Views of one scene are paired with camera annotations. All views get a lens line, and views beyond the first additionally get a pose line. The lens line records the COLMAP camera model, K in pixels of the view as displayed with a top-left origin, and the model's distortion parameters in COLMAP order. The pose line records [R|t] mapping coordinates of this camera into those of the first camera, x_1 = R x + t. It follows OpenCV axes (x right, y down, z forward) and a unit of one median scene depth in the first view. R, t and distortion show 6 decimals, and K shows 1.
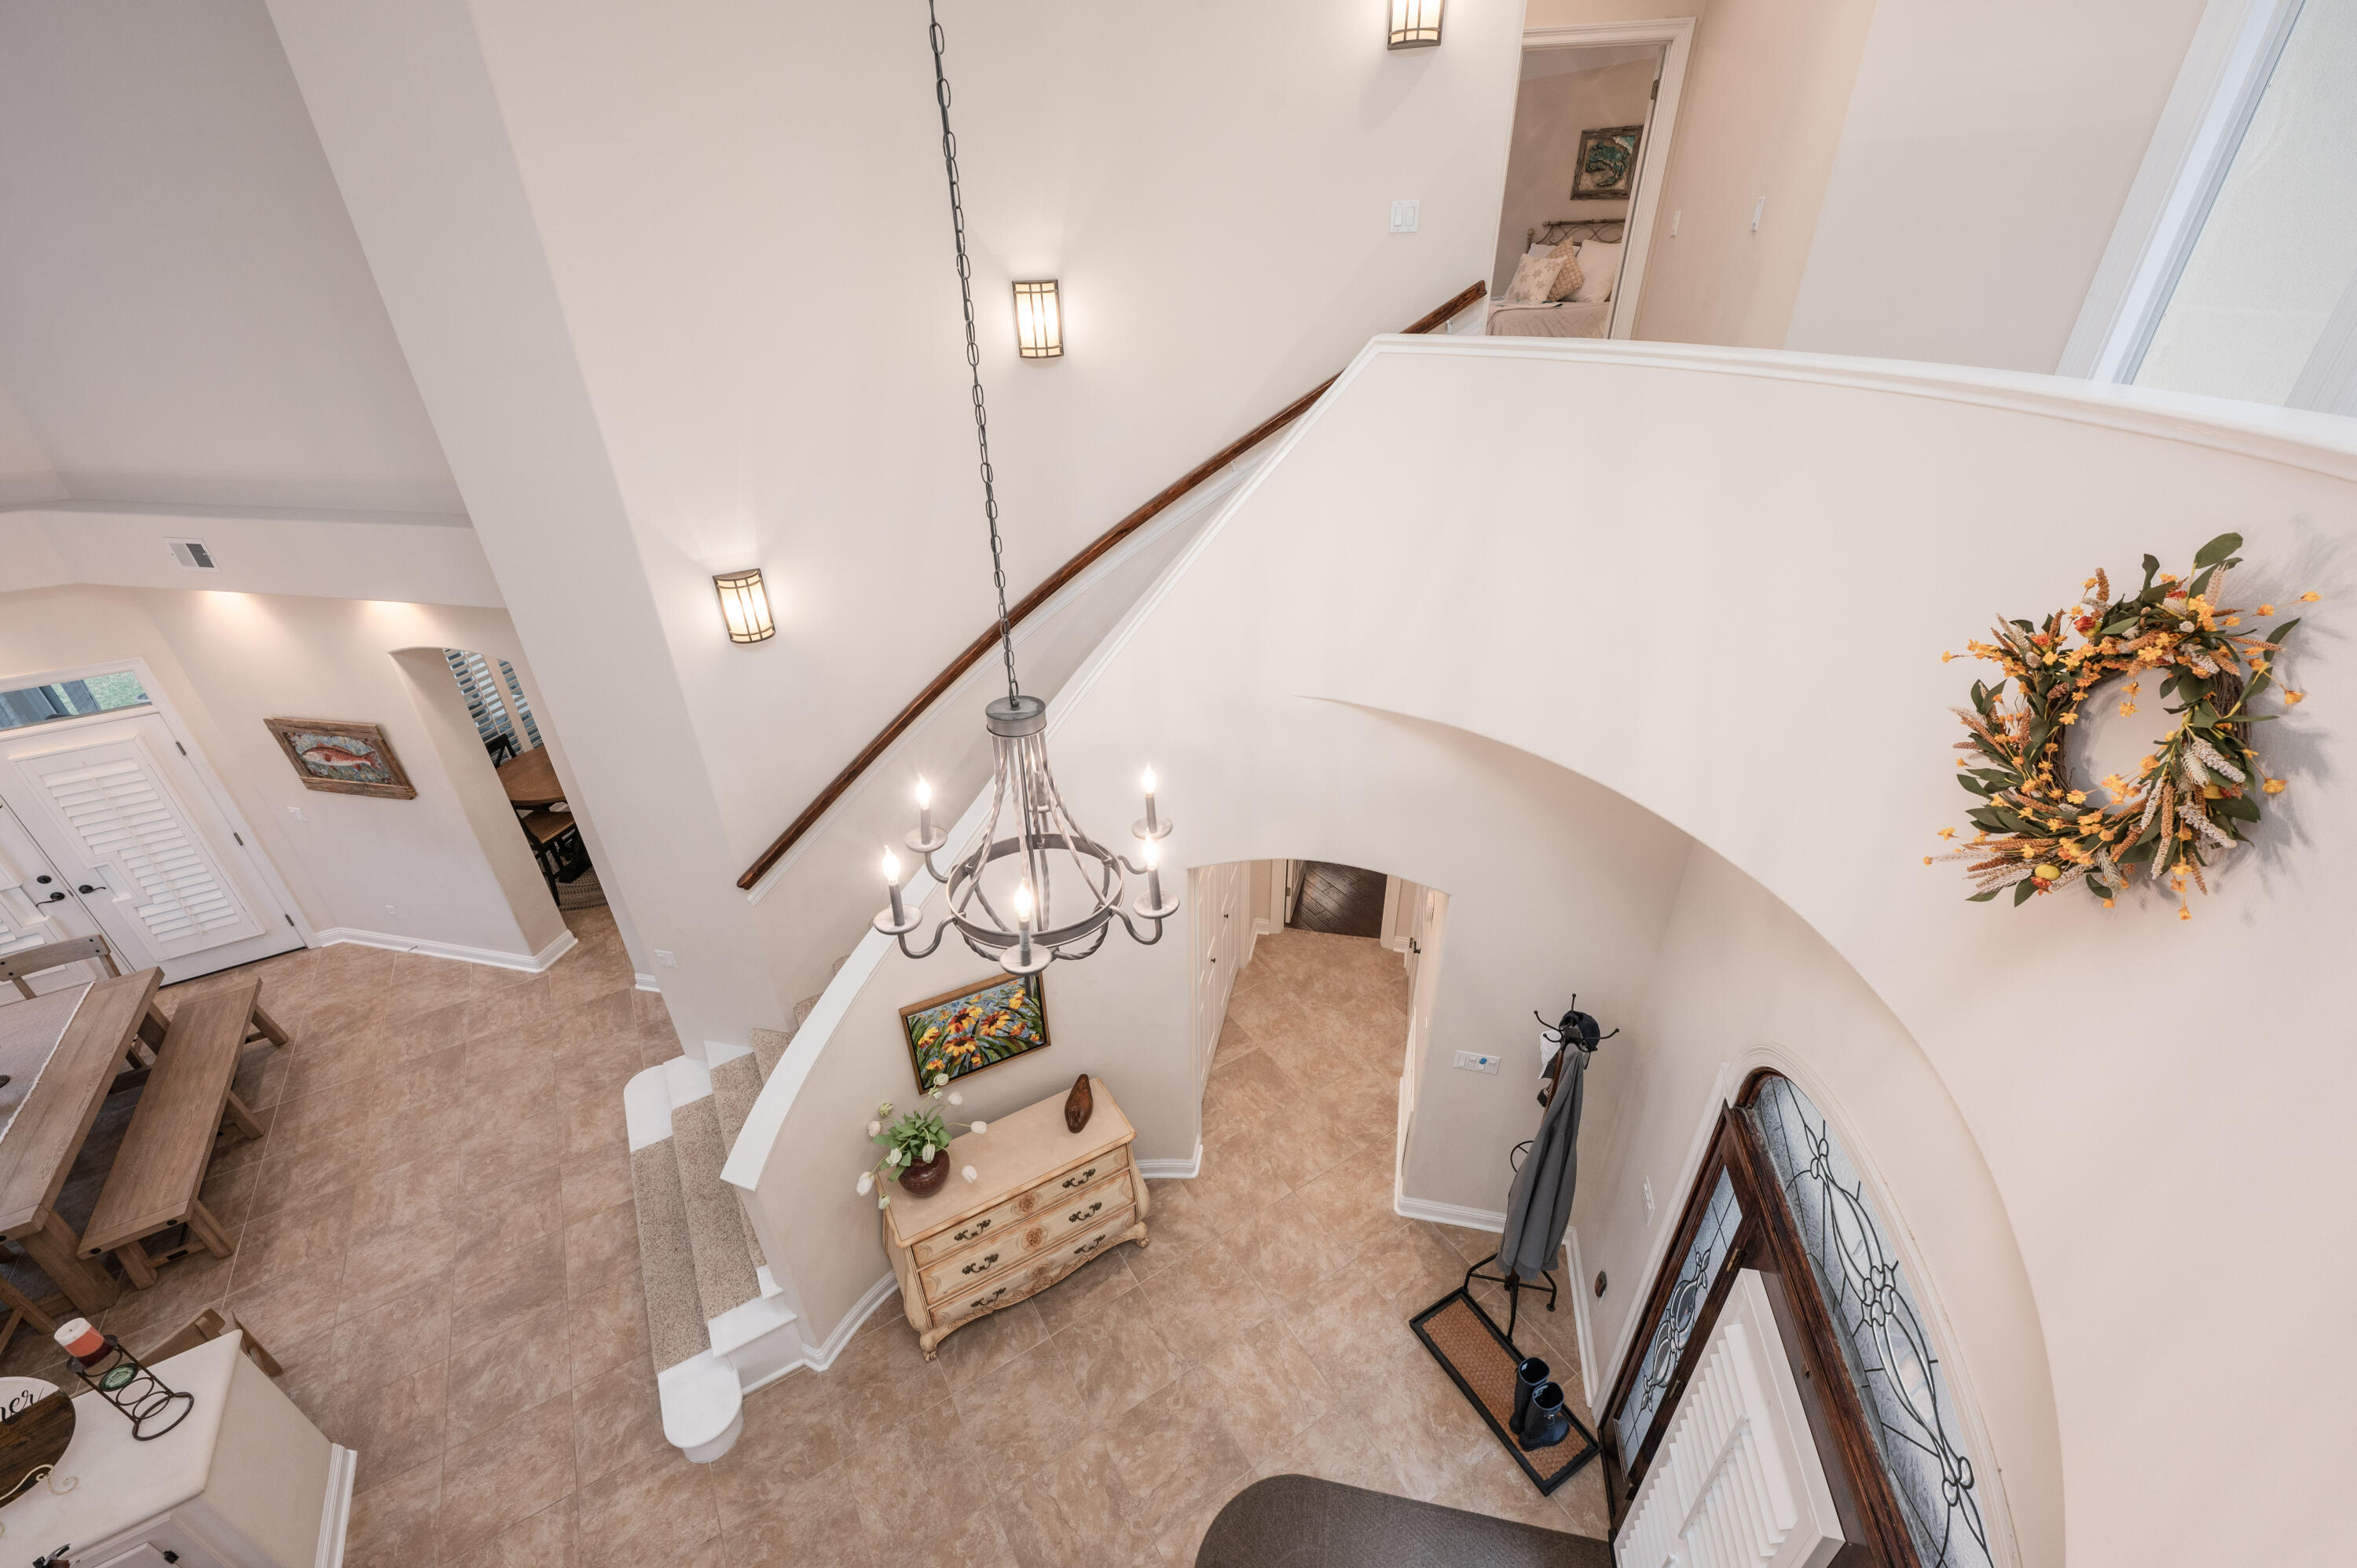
lens RADIAL K [[935.4, 0, 1202.3], [0, 935.4, 787.5], [0, 0, 1]] dist [0.001500, 0.000240]
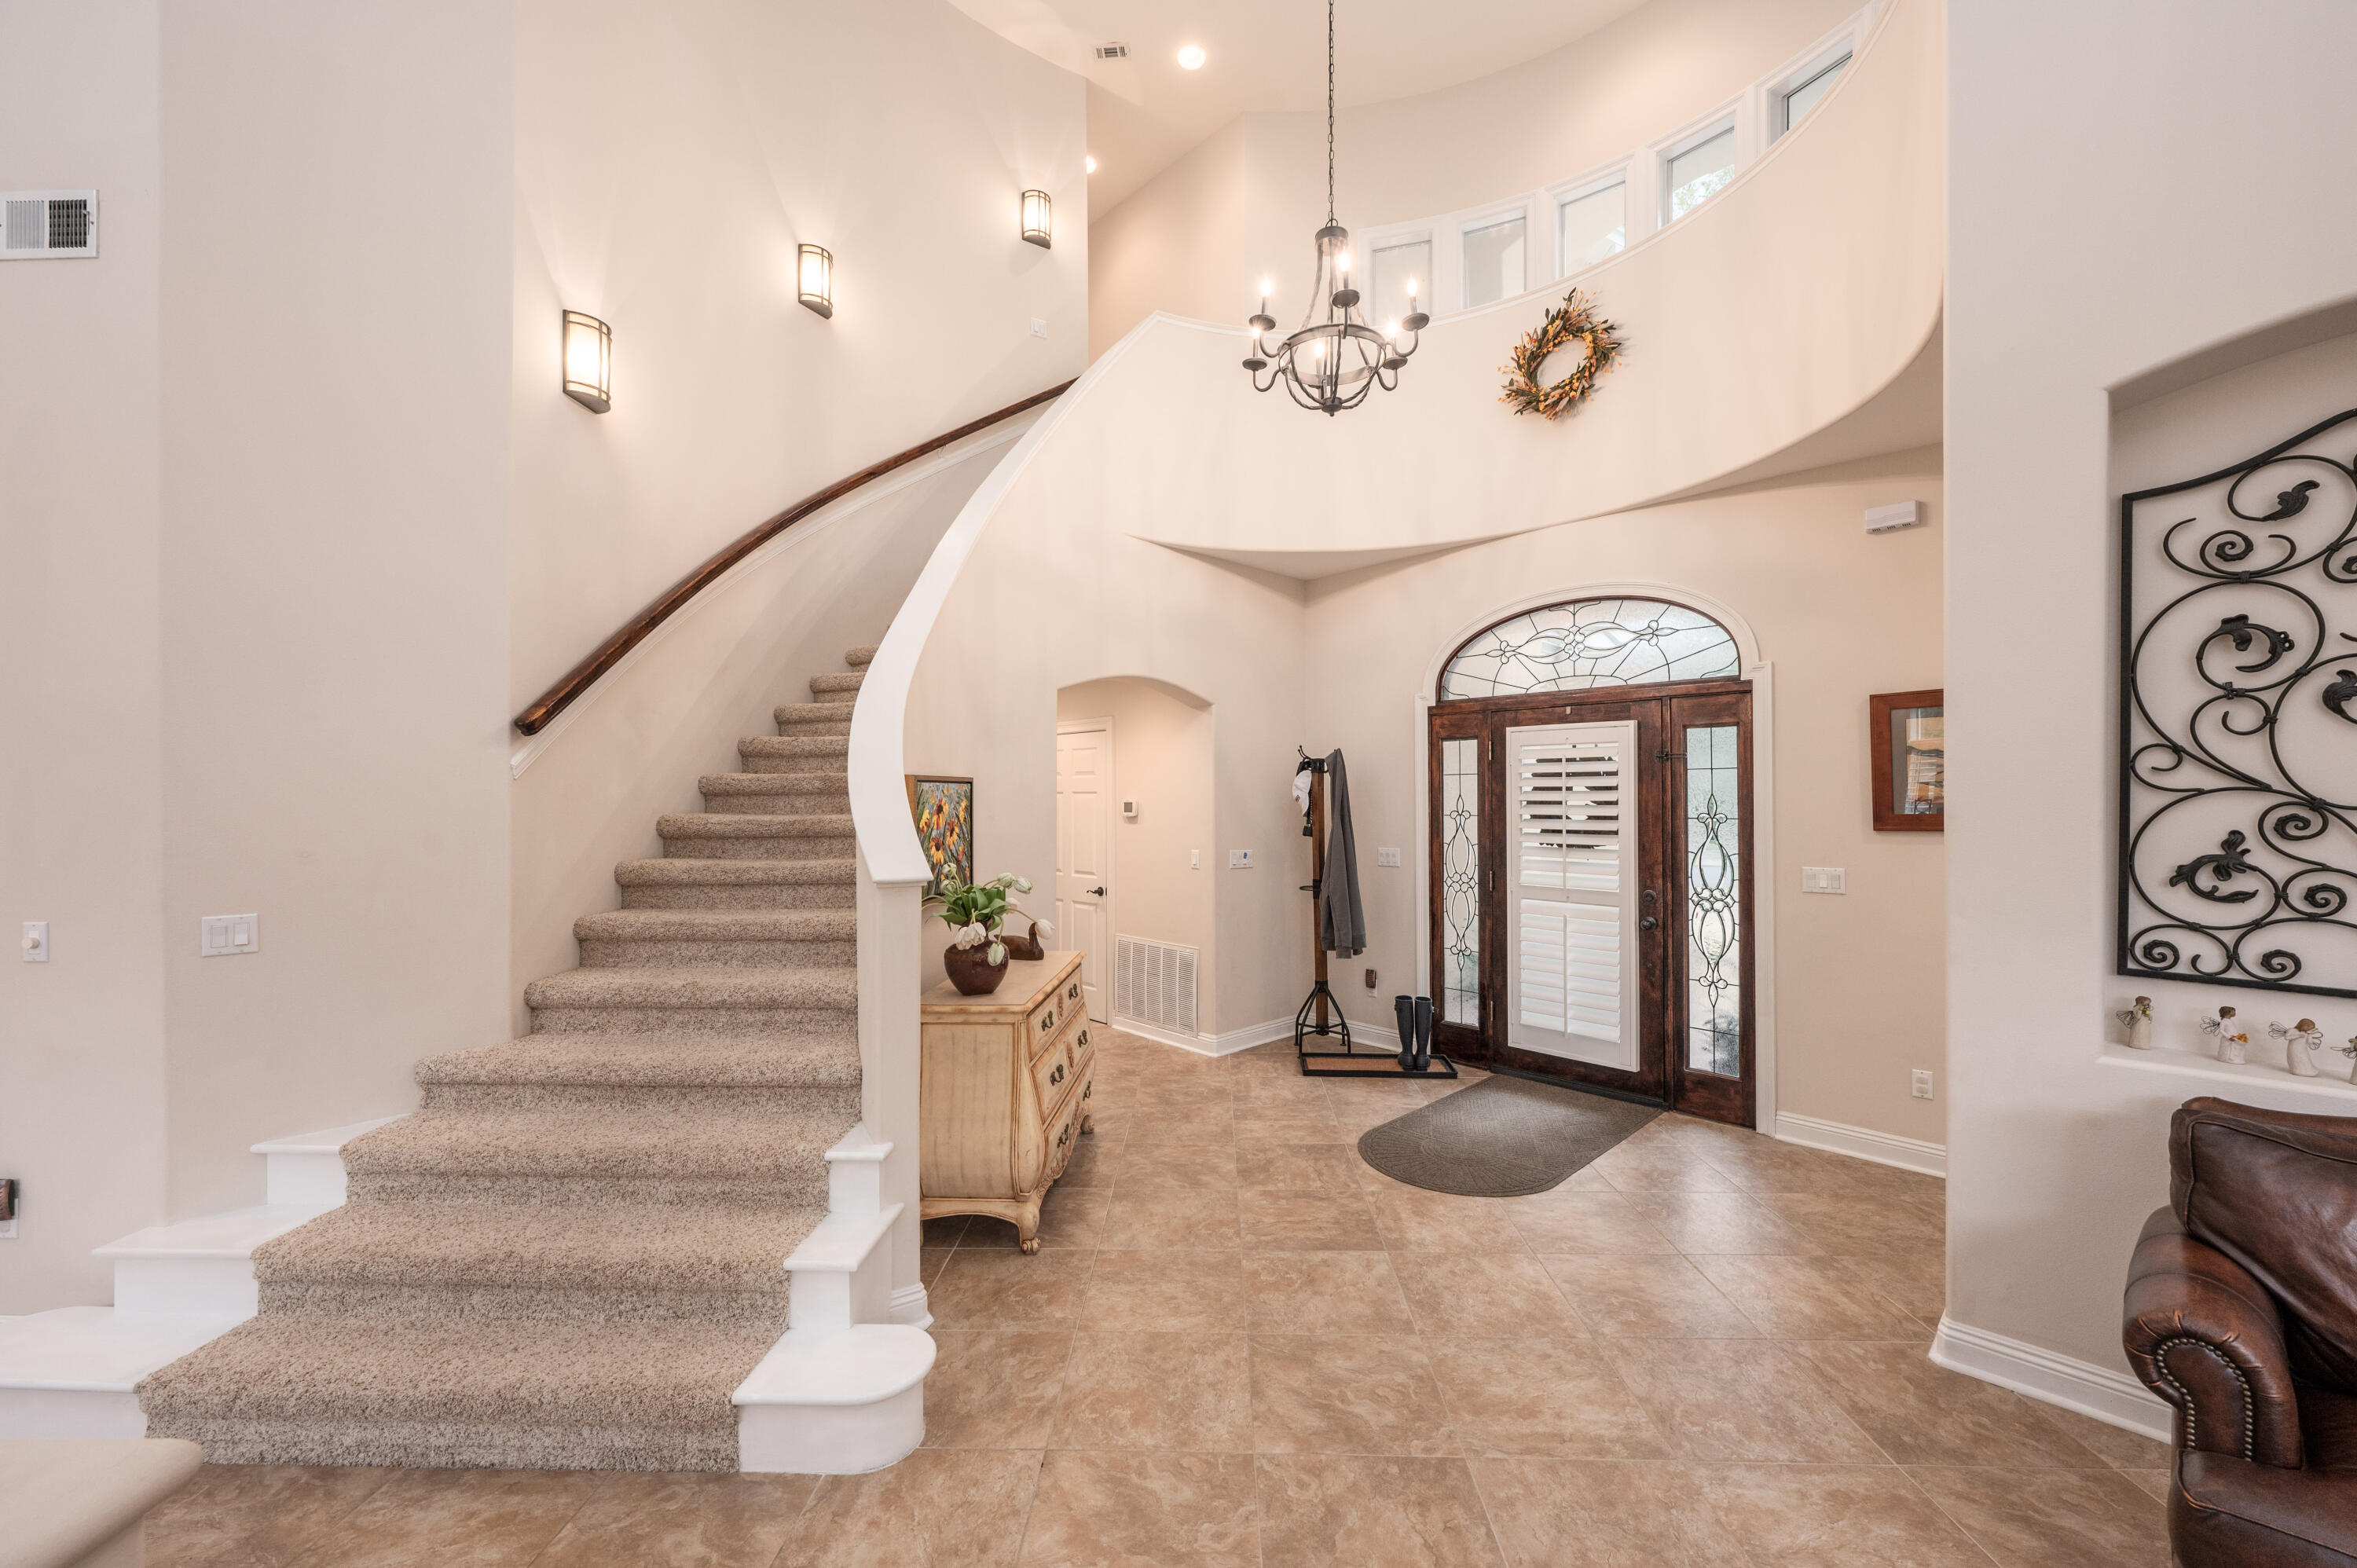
lens RADIAL K [[935.4, 0, 1190.9], [0, 935.4, 790.8], [0, 0, 1]] dist [0.001500, 0.000240]
pose [[0.557183, 0.009966, 0.830330, -0.862029], [0.413746, 0.863636, -0.288005, 0.586538], [-0.719973, 0.504017, 0.477080, 0.409250]]
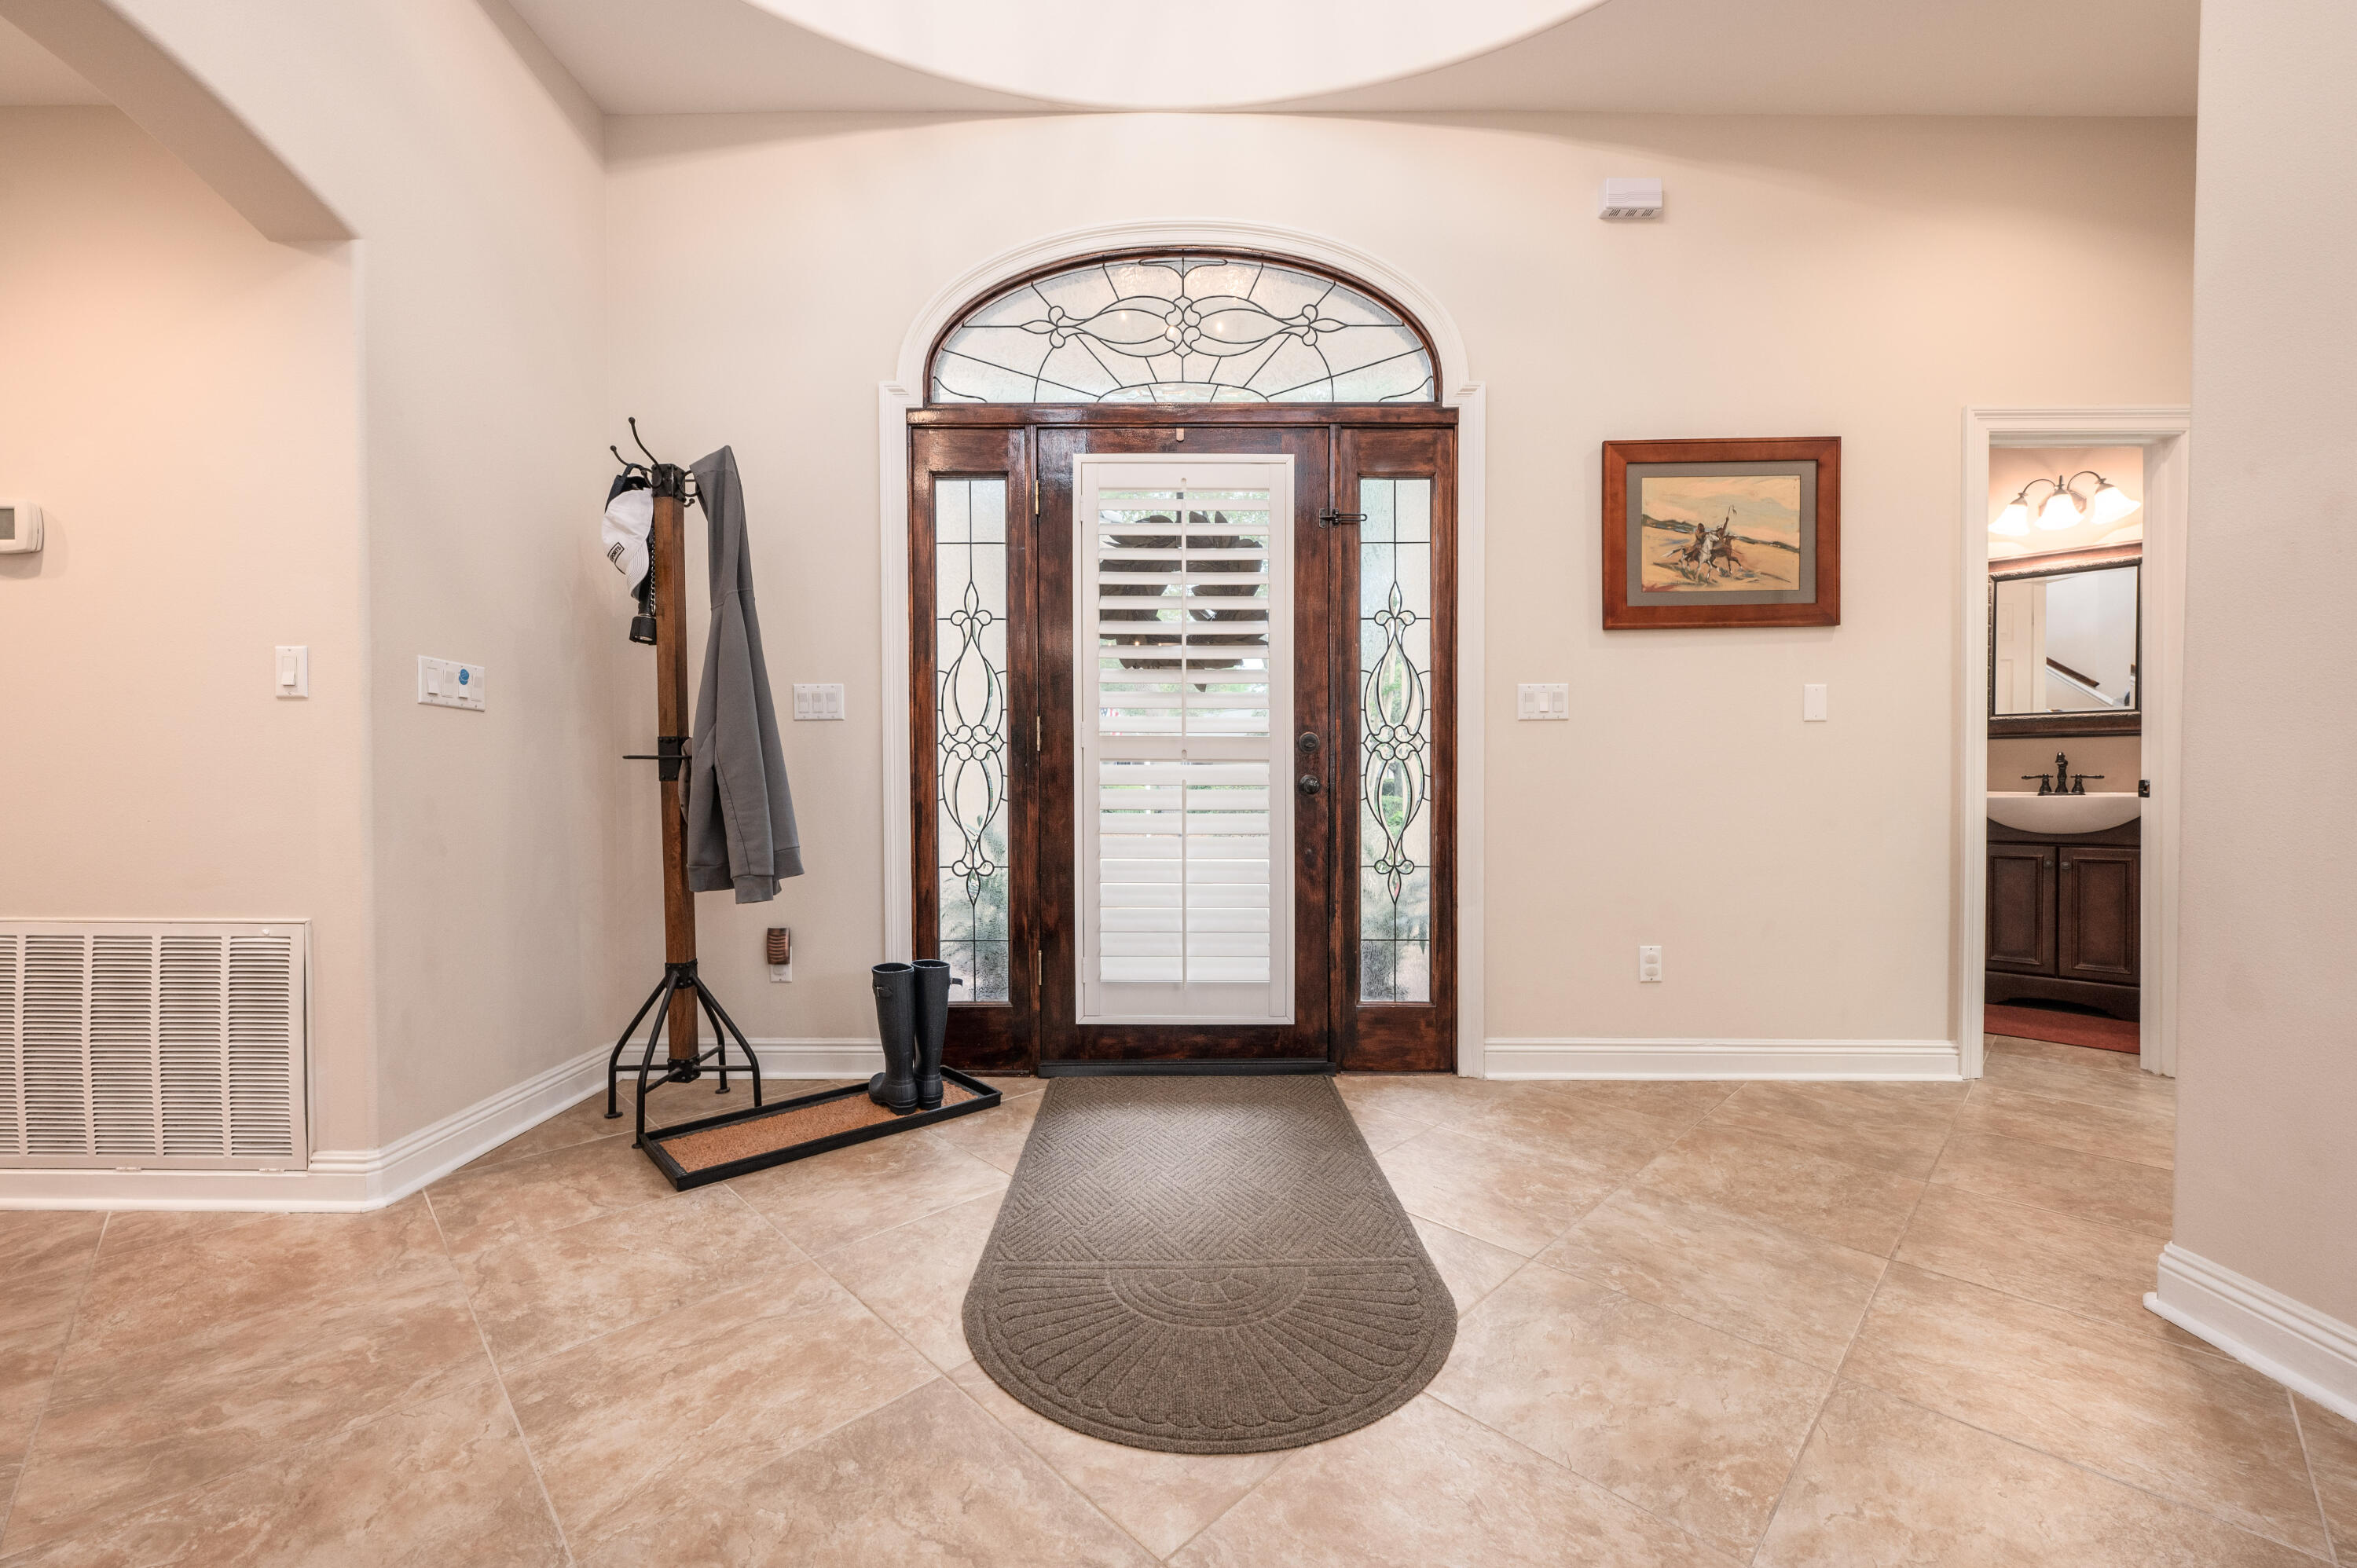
lens RADIAL K [[935.4, 0, 1183.8], [0, 935.4, 796.0], [0, 0, 1]] dist [0.001500, 0.000240]
pose [[-0.212221, -0.010306, 0.977167, -0.303575], [0.489890, 0.864098, 0.115507, 0.509368], [-0.845559, 0.503218, -0.178331, 0.829406]]
